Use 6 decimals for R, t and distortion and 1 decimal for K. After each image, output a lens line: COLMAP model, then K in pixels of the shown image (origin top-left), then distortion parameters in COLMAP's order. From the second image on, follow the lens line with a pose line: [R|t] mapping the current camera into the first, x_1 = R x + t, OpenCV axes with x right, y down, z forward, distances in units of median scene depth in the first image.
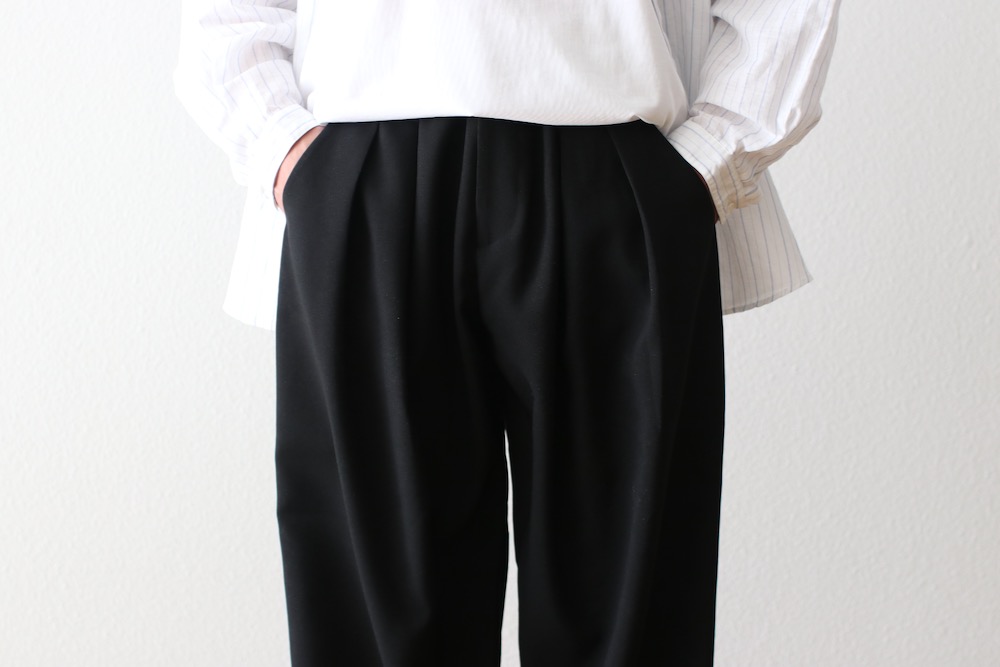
lens RADIAL K [[2378.2, 0, 498.8], [0, 2378.2, 289.3], [0, 0, 1]] dist [-0.114121, -0.222865]
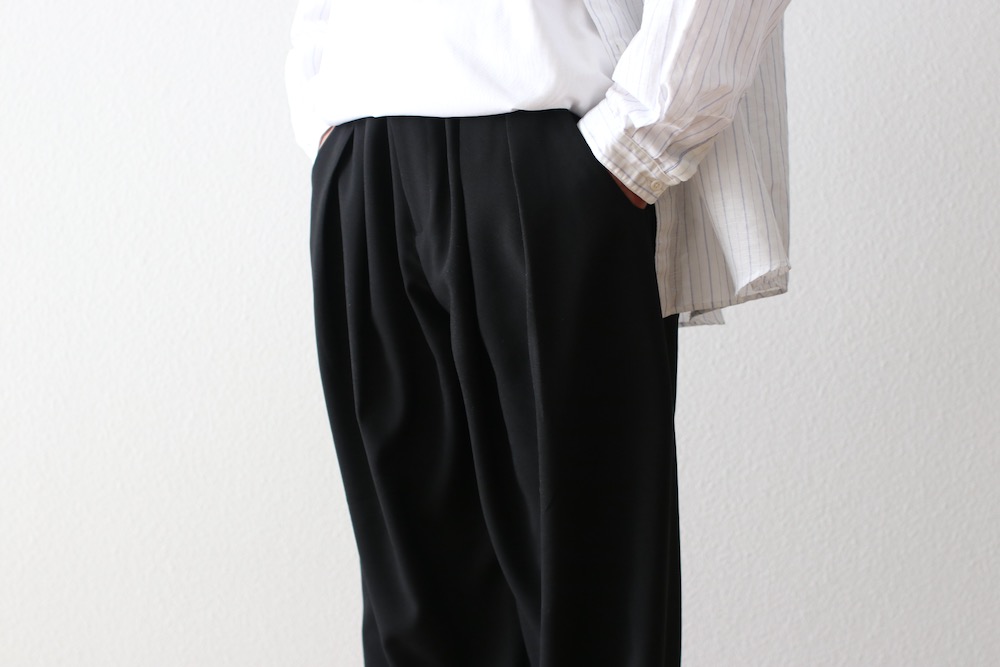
lens RADIAL K [[2378.2, 0, 498.8], [0, 2378.2, 289.3], [0, 0, 1]] dist [-0.114121, -0.222865]
pose [[0.984381, -0.006439, -0.175931, 0.130731], [0.006992, 0.999972, 0.002520, 0.002653], [0.175910, -0.003711, 0.984399, 0.012181]]
